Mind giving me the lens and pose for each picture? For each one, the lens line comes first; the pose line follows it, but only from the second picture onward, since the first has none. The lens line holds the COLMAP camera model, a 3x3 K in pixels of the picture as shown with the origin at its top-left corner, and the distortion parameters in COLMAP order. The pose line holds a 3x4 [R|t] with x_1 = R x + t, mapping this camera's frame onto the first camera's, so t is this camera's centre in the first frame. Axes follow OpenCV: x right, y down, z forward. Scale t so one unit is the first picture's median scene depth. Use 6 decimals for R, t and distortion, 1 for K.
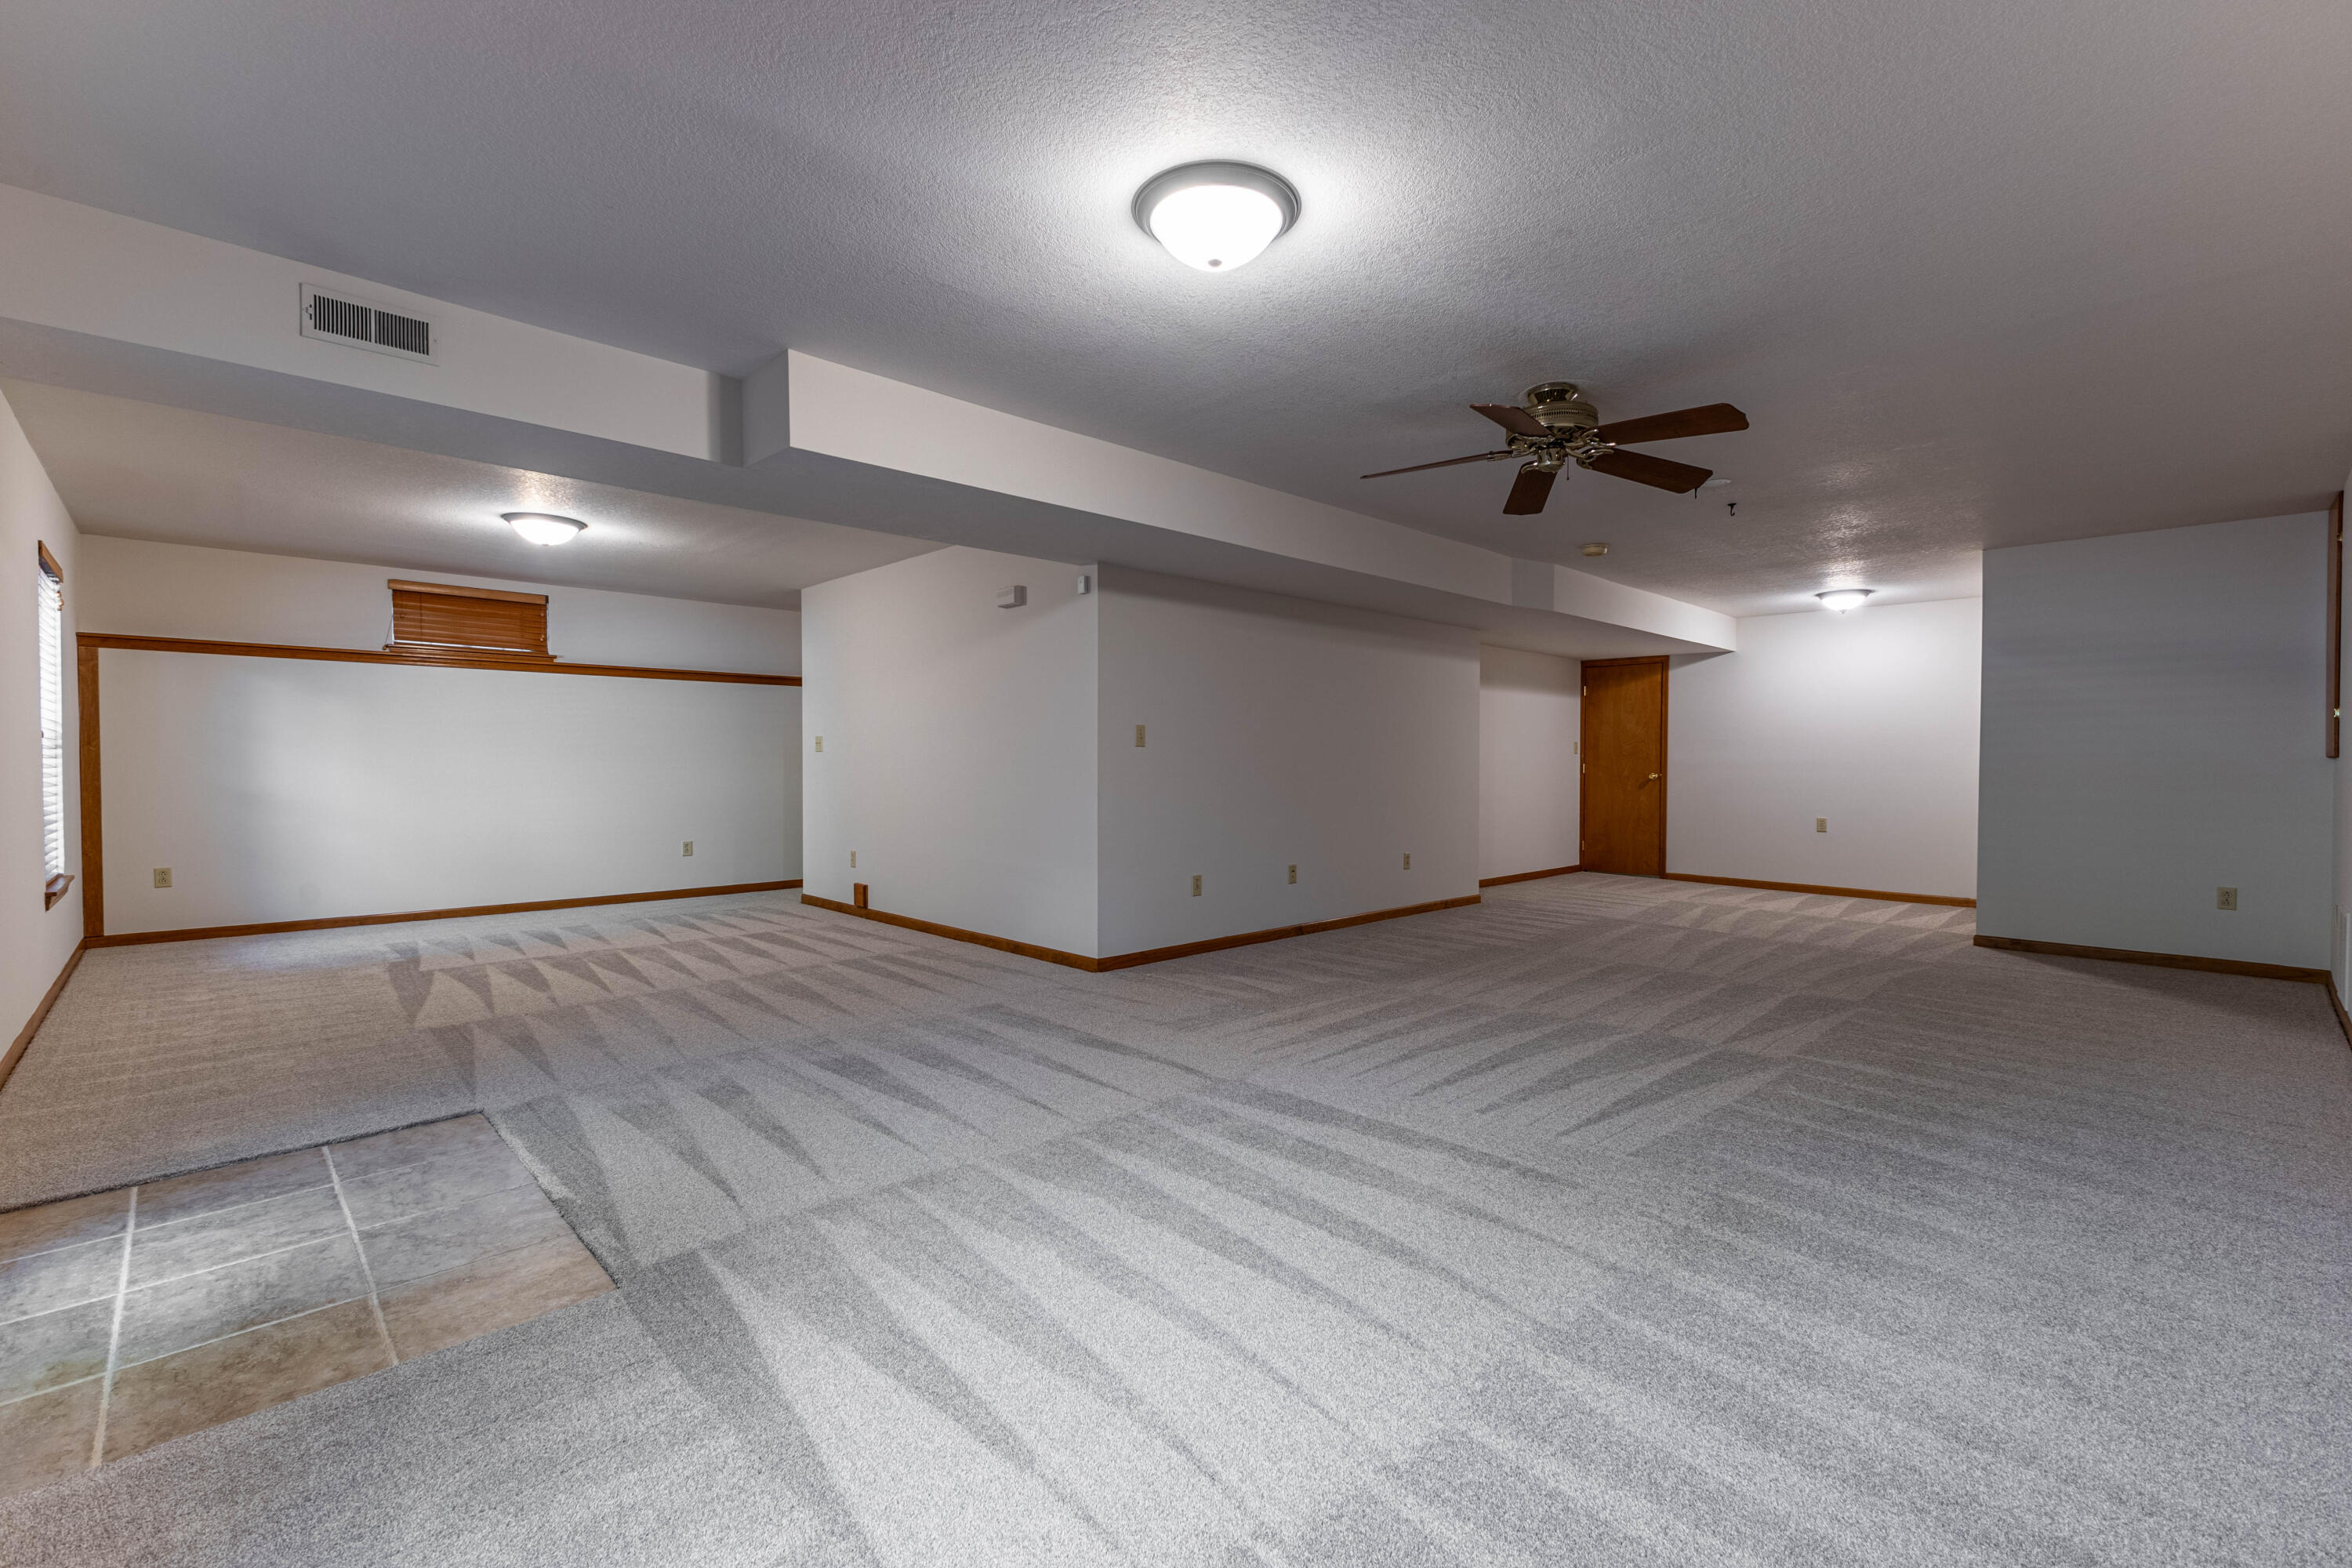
lens RADIAL K [[1013.1, 0, 1178.6], [0, 1013.1, 777.7], [0, 0, 1]] dist [0.009238, 0.000491]
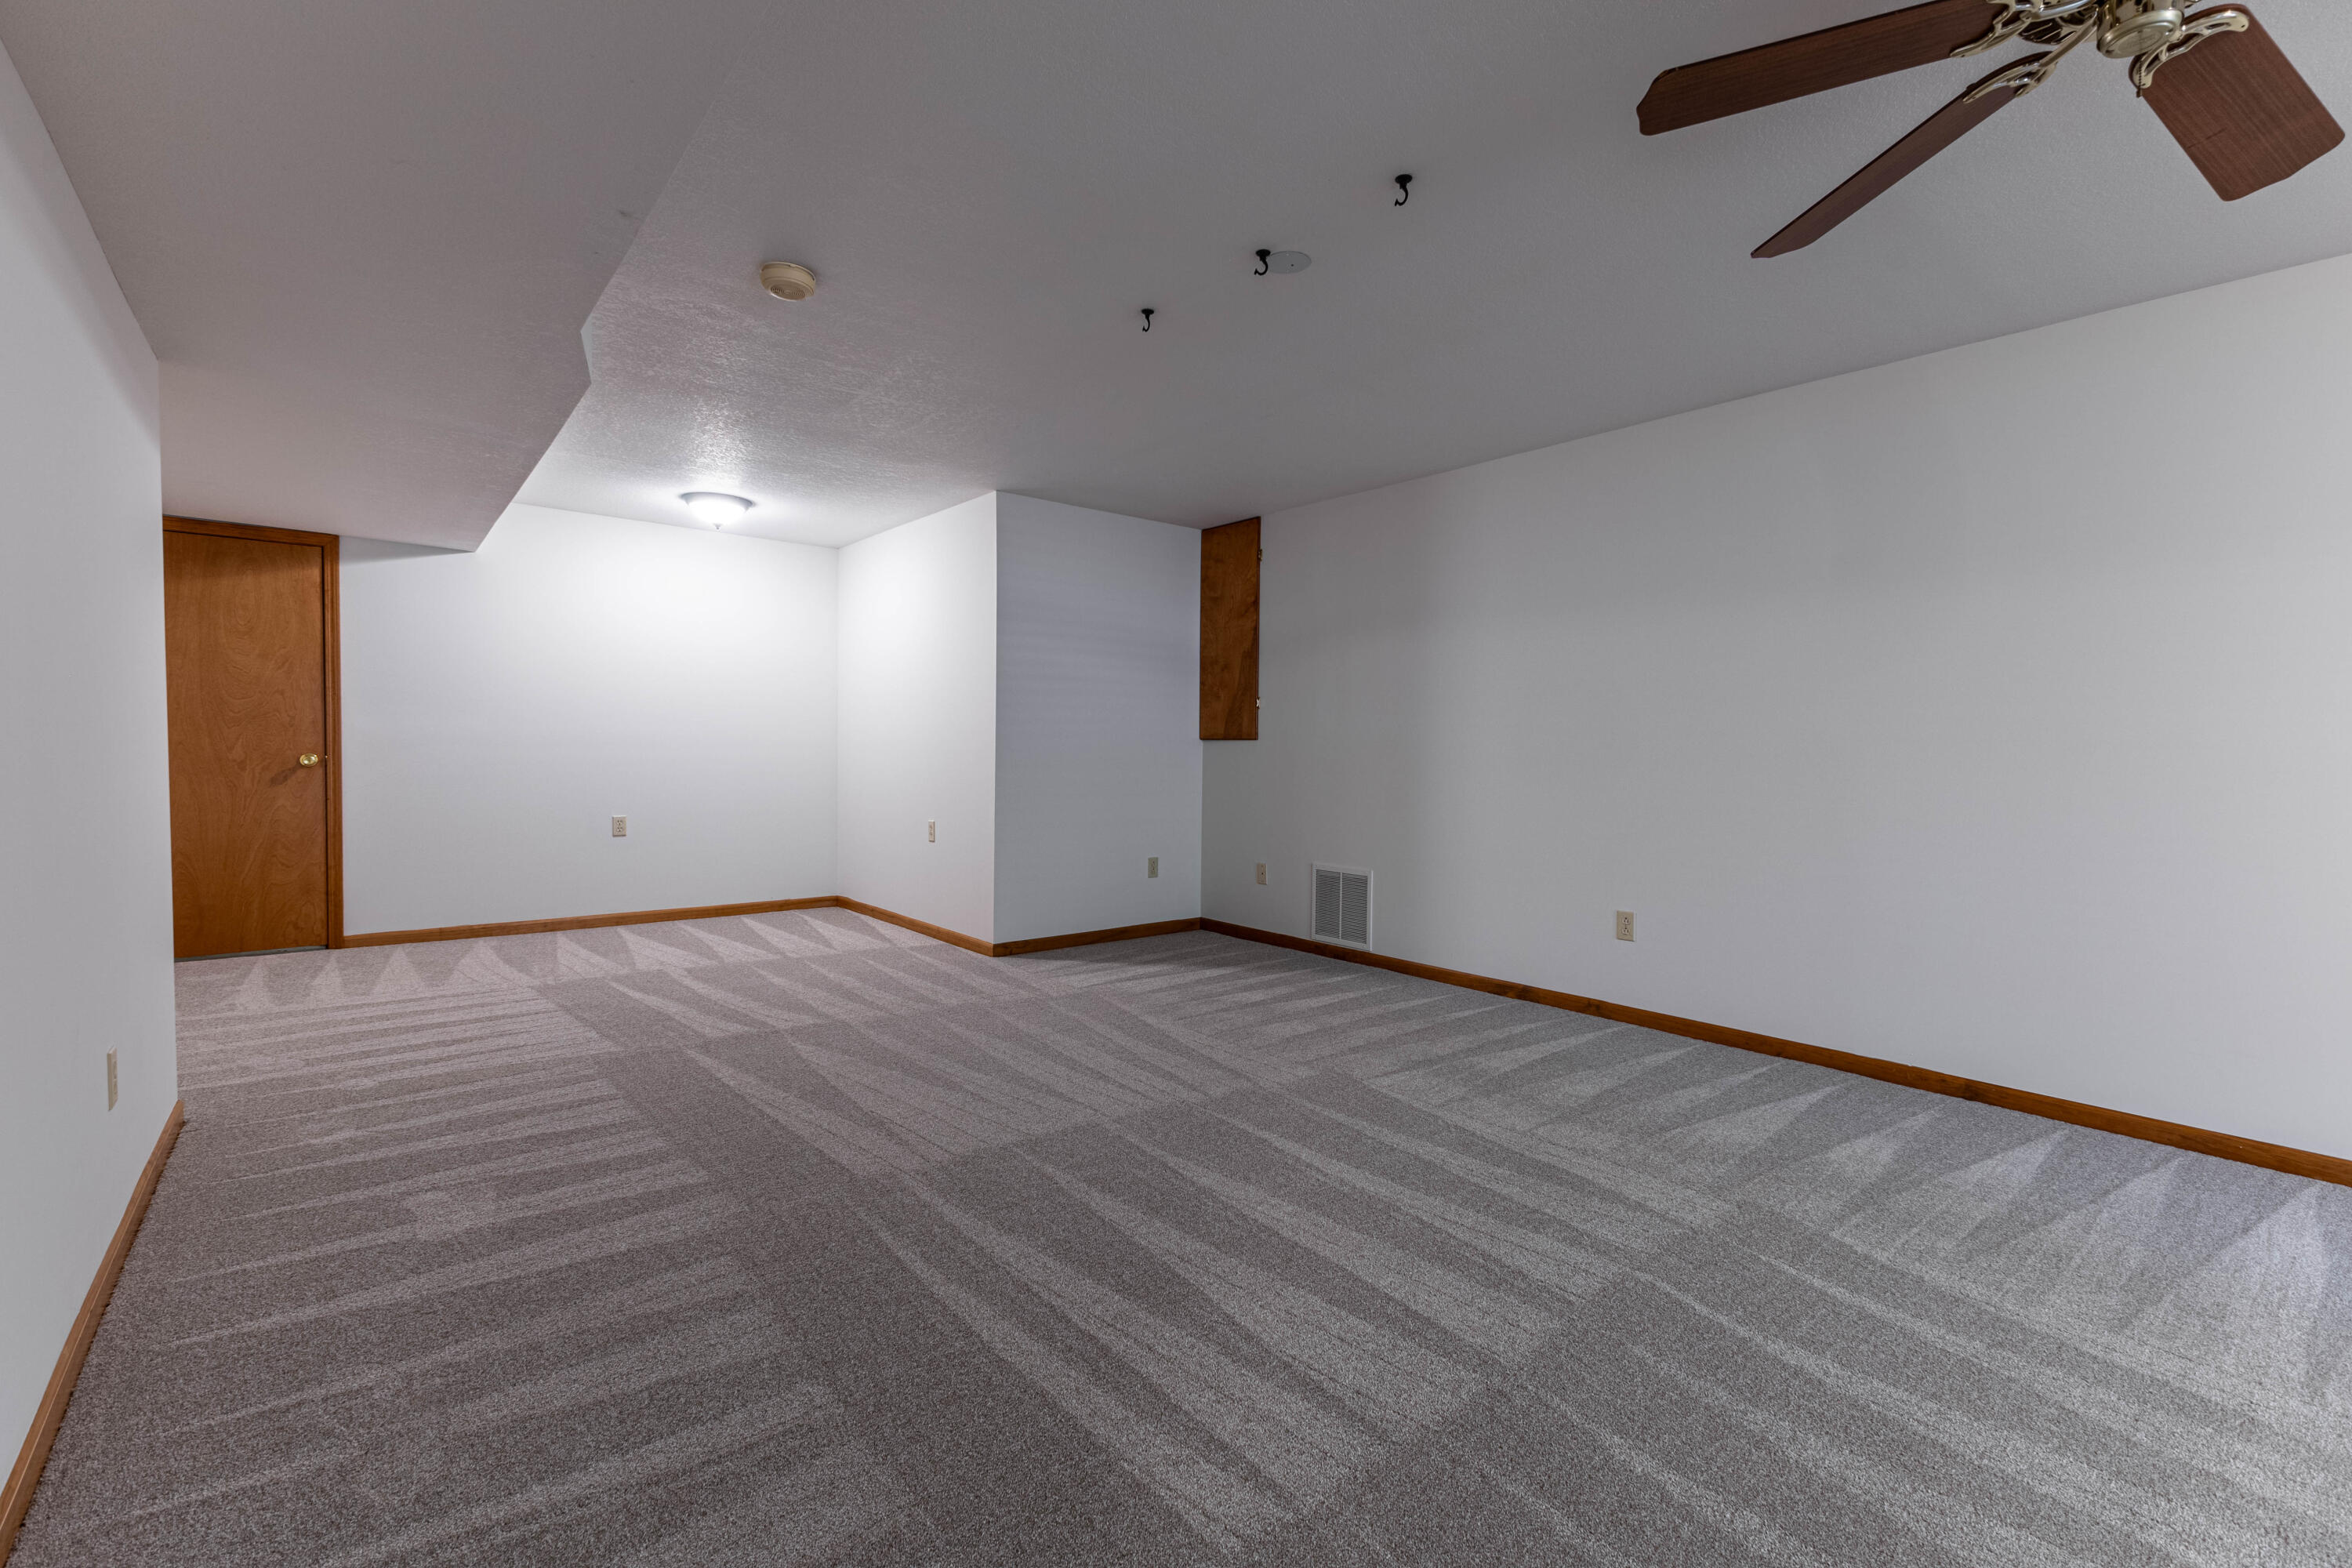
lens RADIAL K [[1013.1, 0, 1178.6], [0, 1013.1, 777.7], [0, 0, 1]] dist [0.009238, 0.000491]
pose [[0.073147, -0.036432, 0.996656, -0.029580], [0.002863, 0.999336, 0.036320, -0.010239], [-0.997317, 0.000197, 0.073203, 0.514708]]
